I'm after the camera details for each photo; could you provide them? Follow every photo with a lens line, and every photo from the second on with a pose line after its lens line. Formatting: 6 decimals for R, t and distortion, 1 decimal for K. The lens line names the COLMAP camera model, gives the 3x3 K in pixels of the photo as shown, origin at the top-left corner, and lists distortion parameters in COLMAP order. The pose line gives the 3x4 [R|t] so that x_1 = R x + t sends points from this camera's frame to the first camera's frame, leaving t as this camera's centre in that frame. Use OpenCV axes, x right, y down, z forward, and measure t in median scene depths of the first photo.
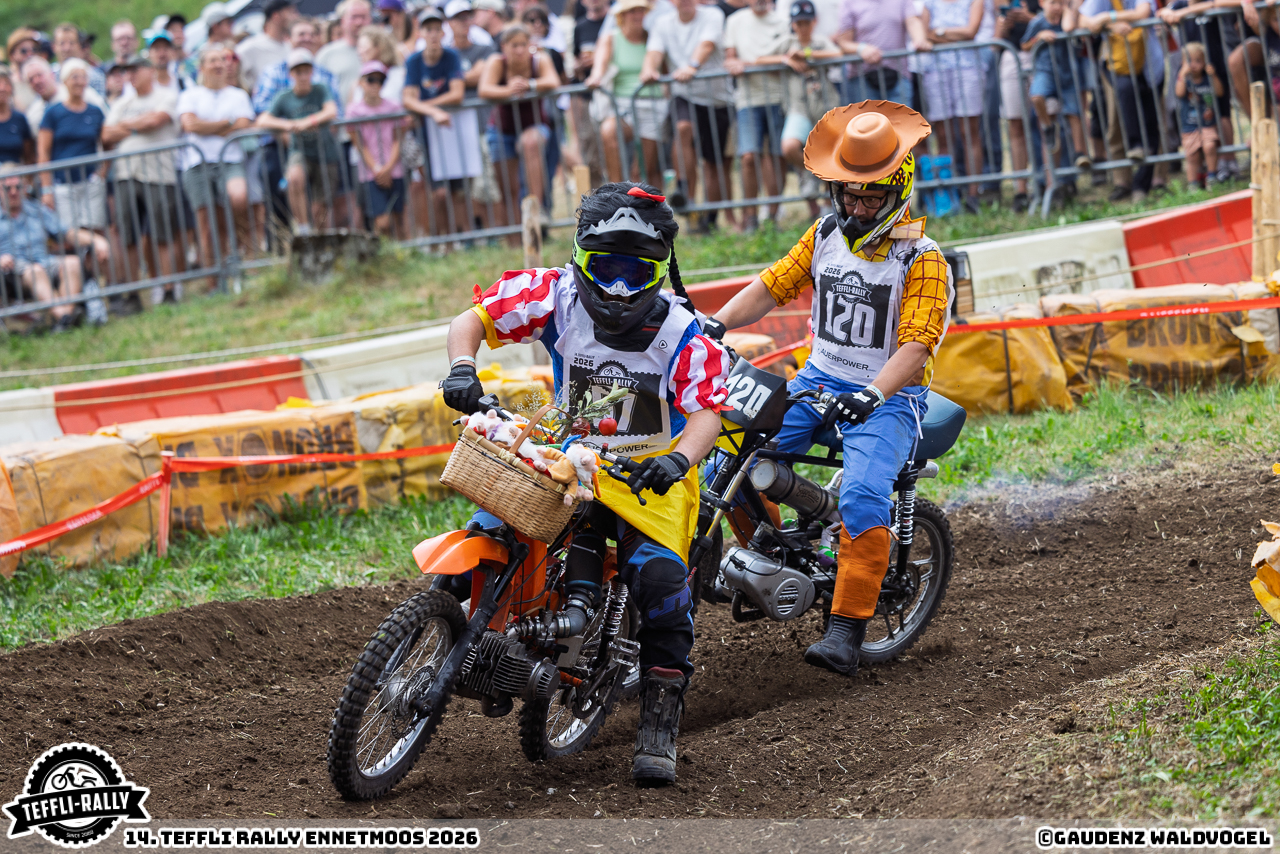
lens RADIAL K [[7315.5, 0, 640.0], [0, 7315.5, 427.0], [0, 0, 1]] dist [0.259219, -16.690499]
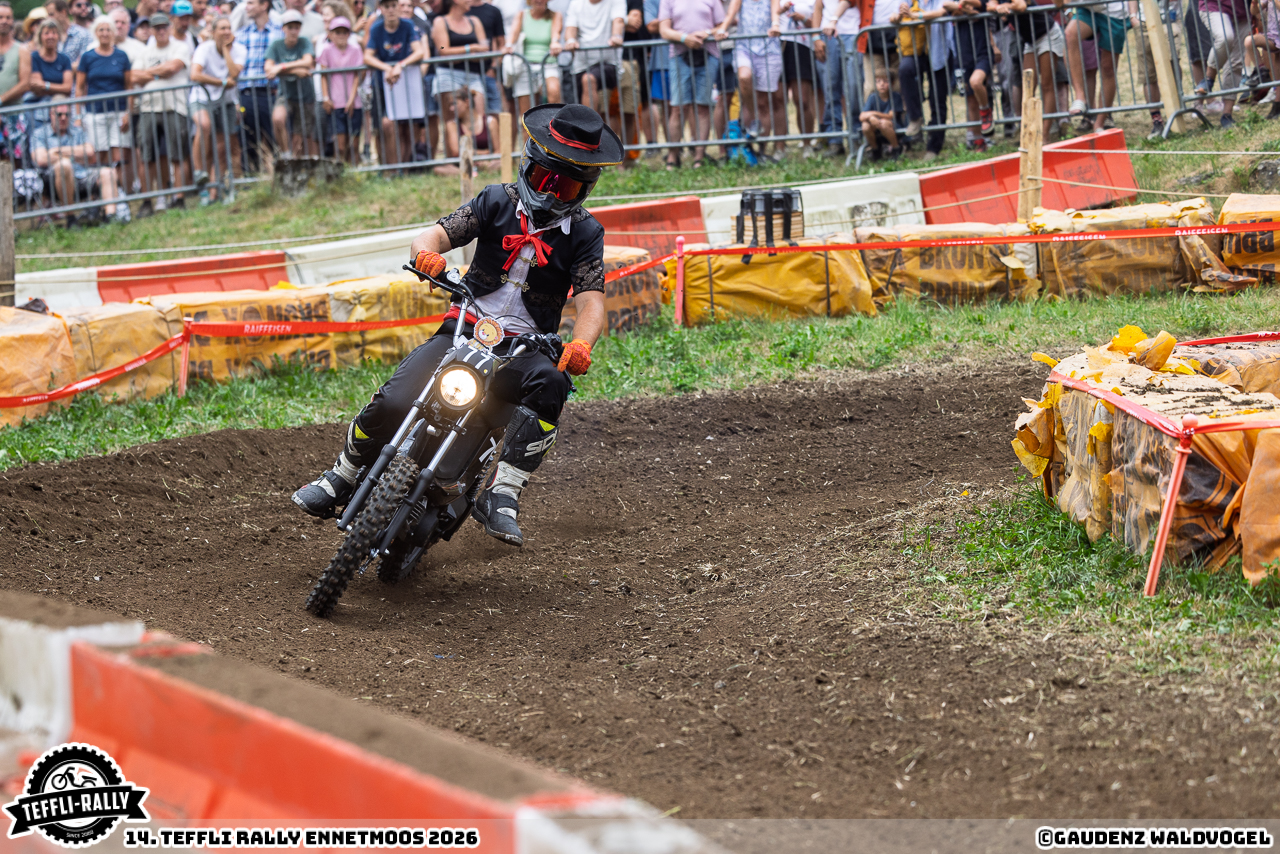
lens RADIAL K [[4092.2, 0, 640.0], [0, 4092.2, 427.0], [0, 0, 1]] dist [-0.017735, -0.125098]
pose [[0.999012, 0.040691, -0.017863, 0.030748], [-0.039776, 0.998013, 0.048860, -0.016327], [0.019816, -0.048101, 0.998646, 0.267693]]
